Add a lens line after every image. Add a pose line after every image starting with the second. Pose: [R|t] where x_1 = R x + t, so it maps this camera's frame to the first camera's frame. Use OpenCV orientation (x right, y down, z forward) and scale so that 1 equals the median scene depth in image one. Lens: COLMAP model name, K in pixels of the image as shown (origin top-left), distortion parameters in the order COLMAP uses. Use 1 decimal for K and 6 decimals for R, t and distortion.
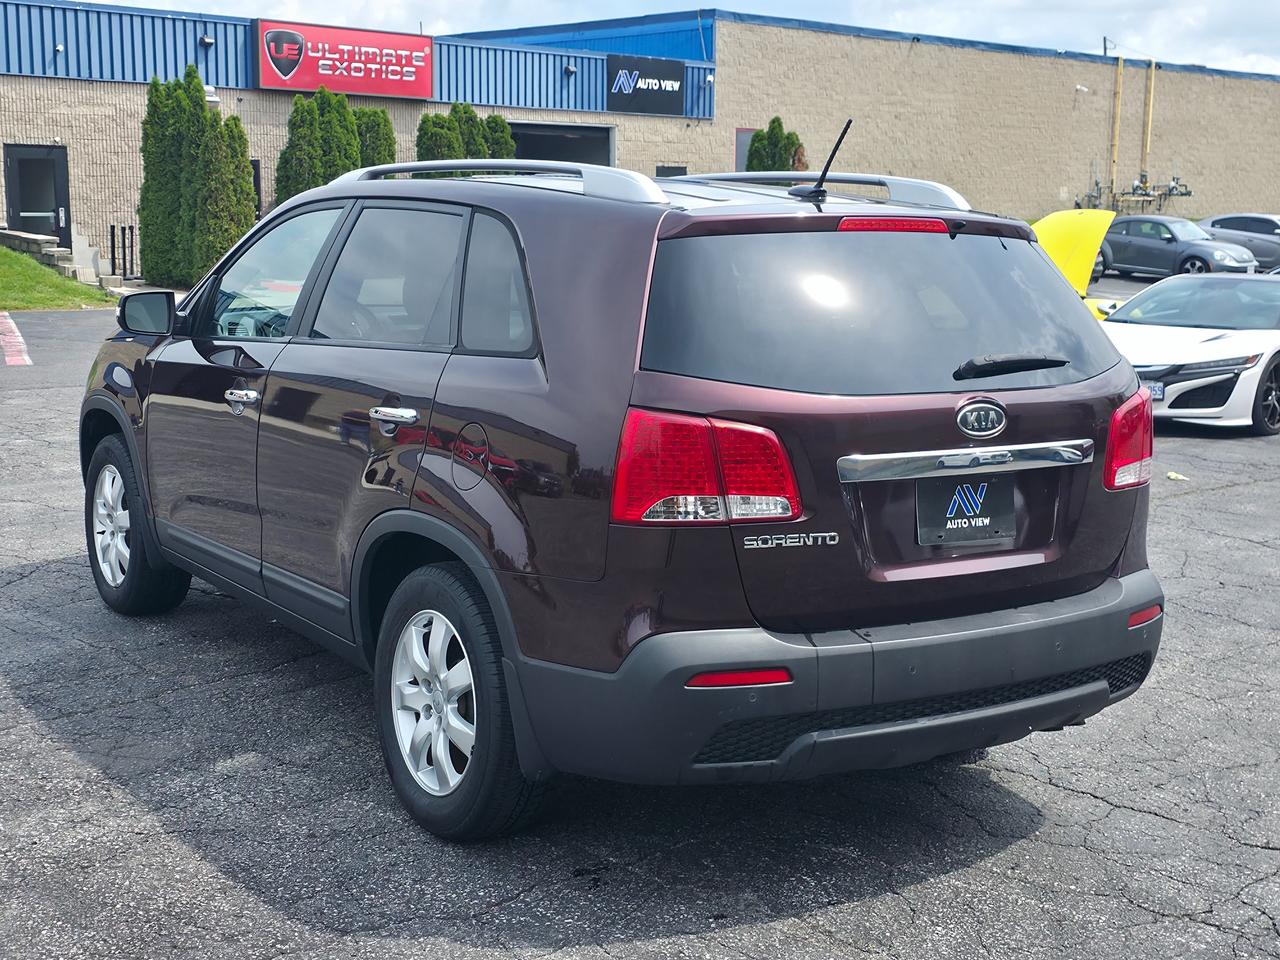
lens RADIAL K [[1743.2, 0, 648.6], [0, 1743.2, 470.2], [0, 0, 1]] dist [0.061170, 0.000000]
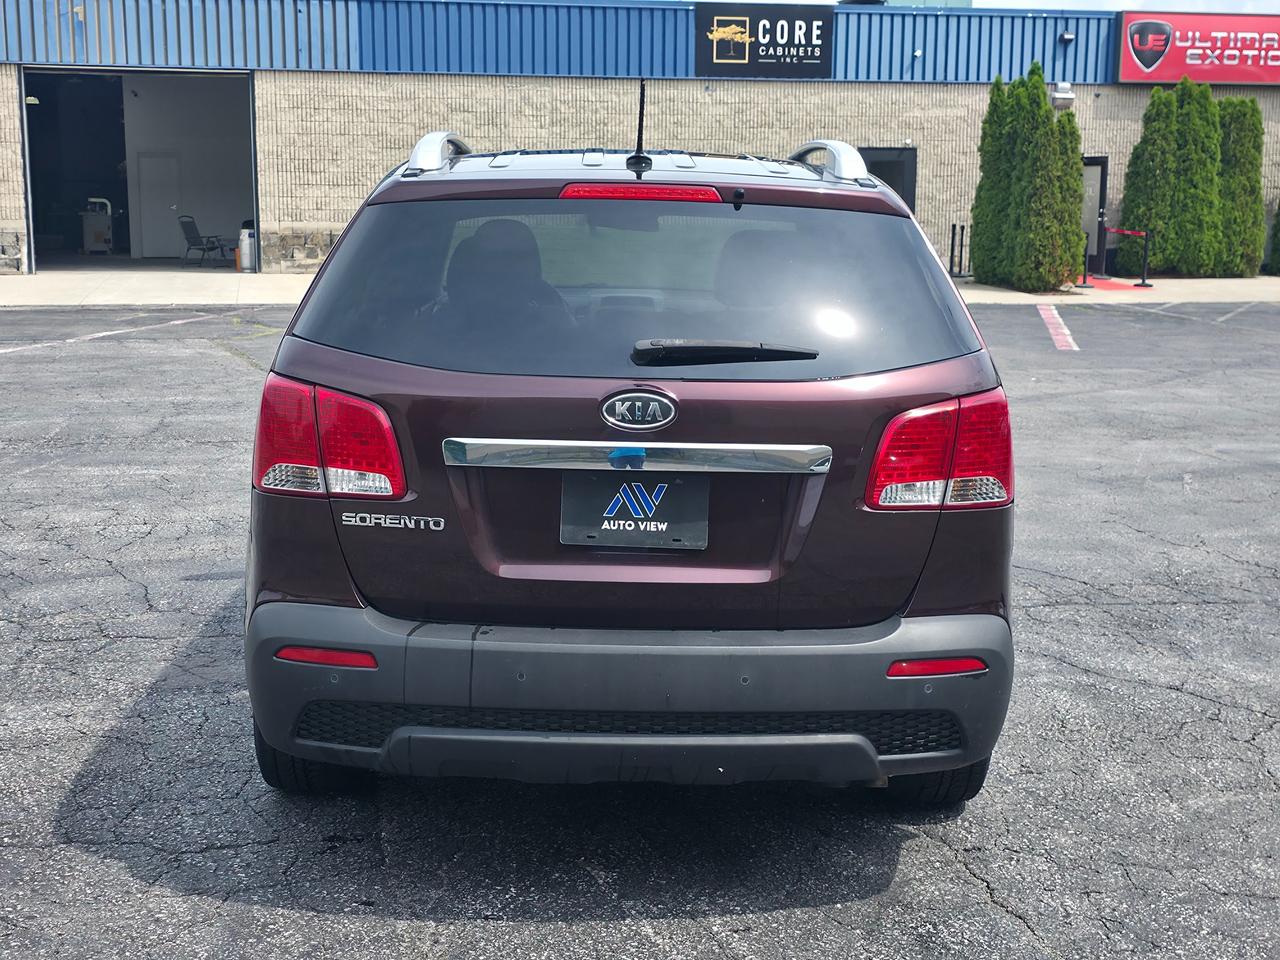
lens RADIAL K [[1743.2, 0, 627.5], [0, 1743.2, 482.5], [0, 0, 1]] dist [0.061170, 0.000000]
pose [[0.840601, 0.084052, -0.535094, 0.101658], [-0.081244, 0.996276, 0.028864, -0.002697], [0.535528, 0.019210, 0.844299, 0.038488]]
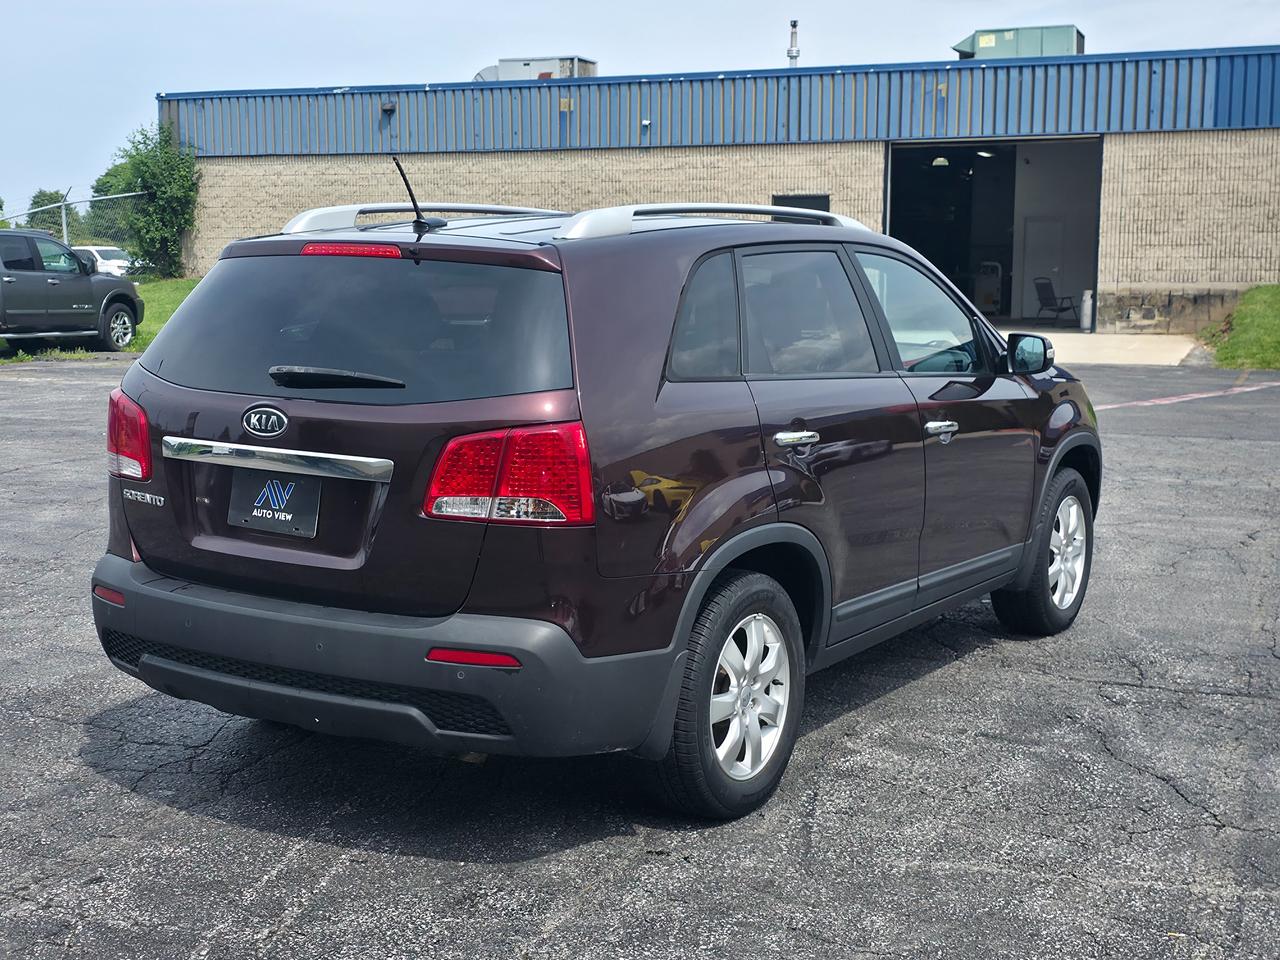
lens RADIAL K [[1743.2, 0, 602.9], [0, 1743.2, 478.6], [0, 0, 1]] dist [0.061170, 0.000000]
pose [[0.391488, 0.108378, -0.913779, 0.199997], [-0.137570, 0.988773, 0.058333, -0.013531], [0.909842, 0.102872, 0.402002, 0.115203]]
